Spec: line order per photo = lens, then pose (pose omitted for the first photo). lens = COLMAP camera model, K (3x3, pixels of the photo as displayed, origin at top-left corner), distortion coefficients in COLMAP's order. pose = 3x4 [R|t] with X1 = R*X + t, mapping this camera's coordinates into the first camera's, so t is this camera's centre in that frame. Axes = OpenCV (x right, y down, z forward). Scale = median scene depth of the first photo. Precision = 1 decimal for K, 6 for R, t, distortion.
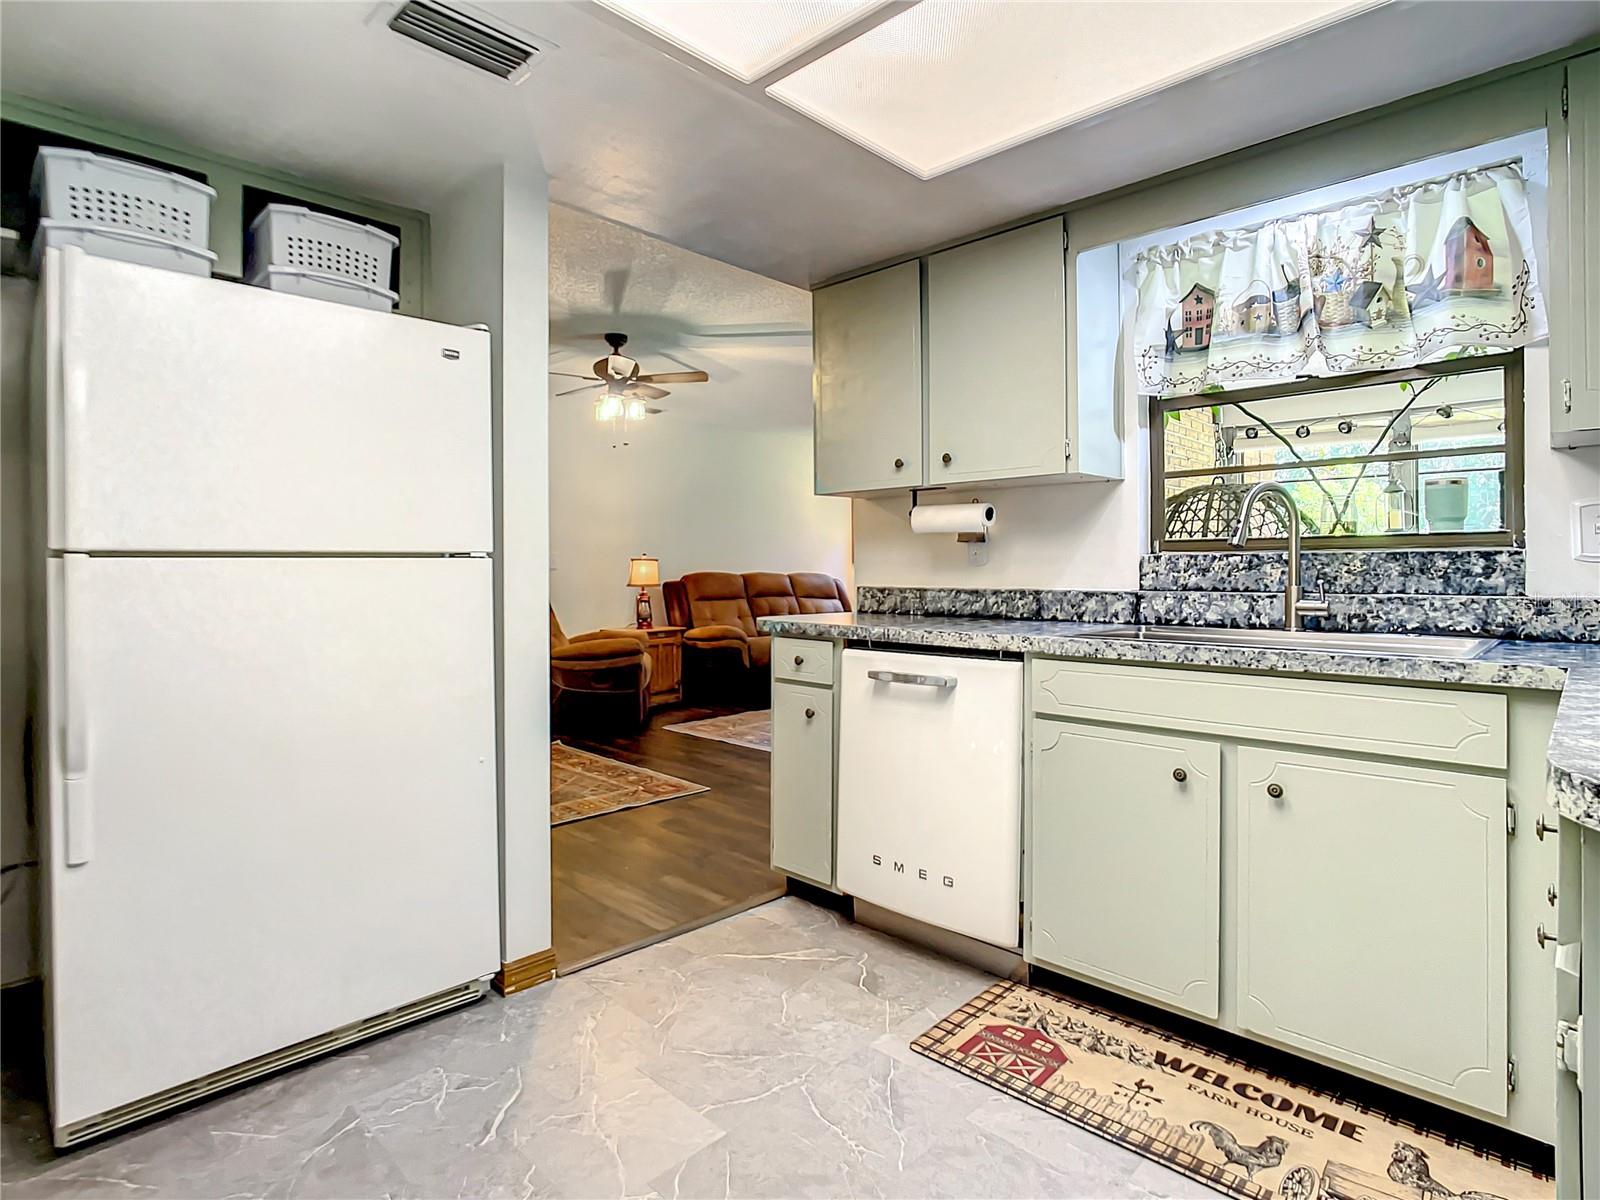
lens RADIAL K [[841.2, 0, 833.5], [0, 841.2, 569.1], [0, 0, 1]] dist [-0.030916, 0.006771]
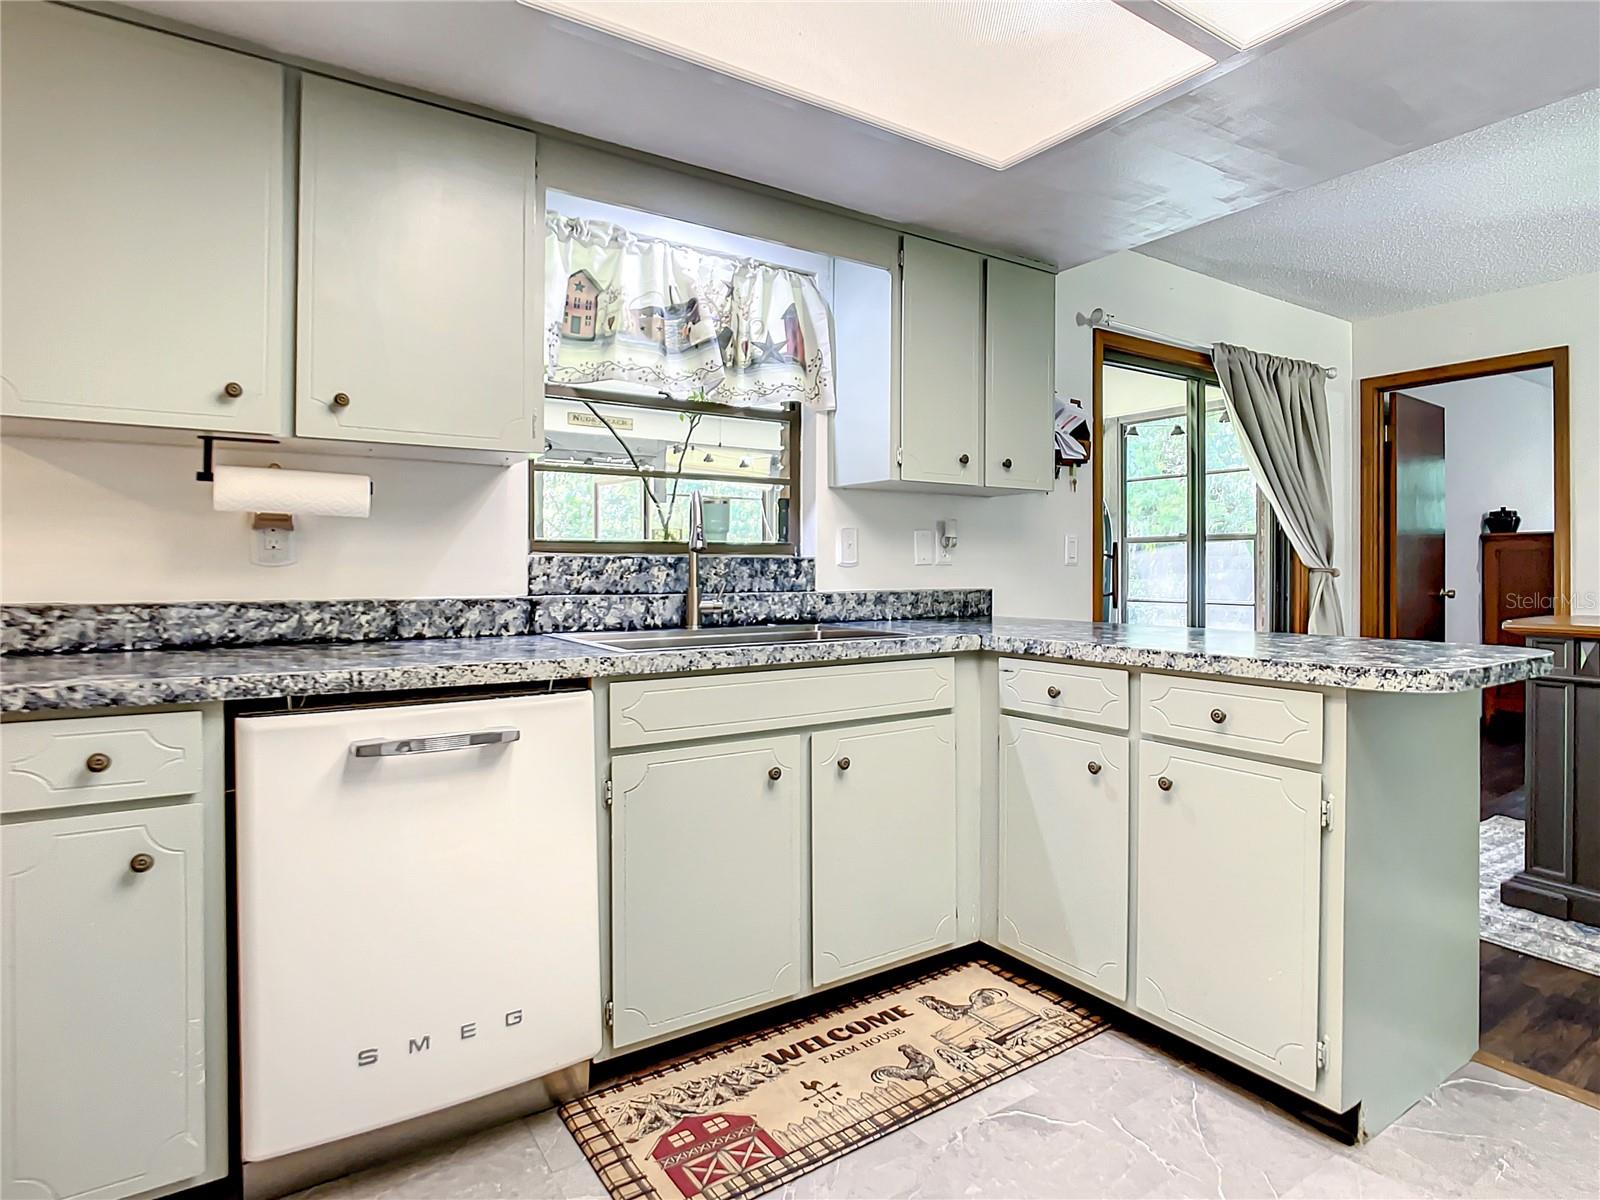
lens RADIAL K [[841.2, 0, 780.9], [0, 841.2, 573.5], [0, 0, 1]] dist [-0.030916, 0.006771]
pose [[0.257401, -0.001878, 0.966303, -0.445508], [-0.001550, 0.999996, 0.002356, -0.000432], [-0.966303, -0.002104, 0.257397, 0.566283]]
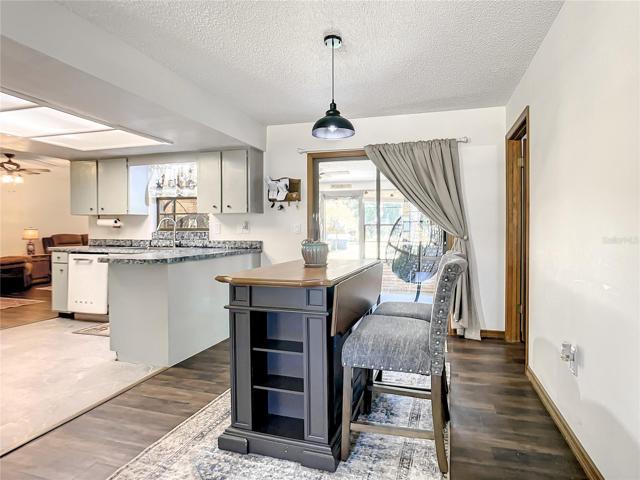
lens RADIAL K [[336.5, 0, 355.1], [0, 336.5, 233.6], [0, 0, 1]] dist [-0.030916, 0.006771]
pose [[0.873488, 0.000485, 0.486845, 0.487184], [-0.004548, 0.999964, 0.007165, -0.026917], [-0.486824, -0.008472, 0.873459, -1.213347]]
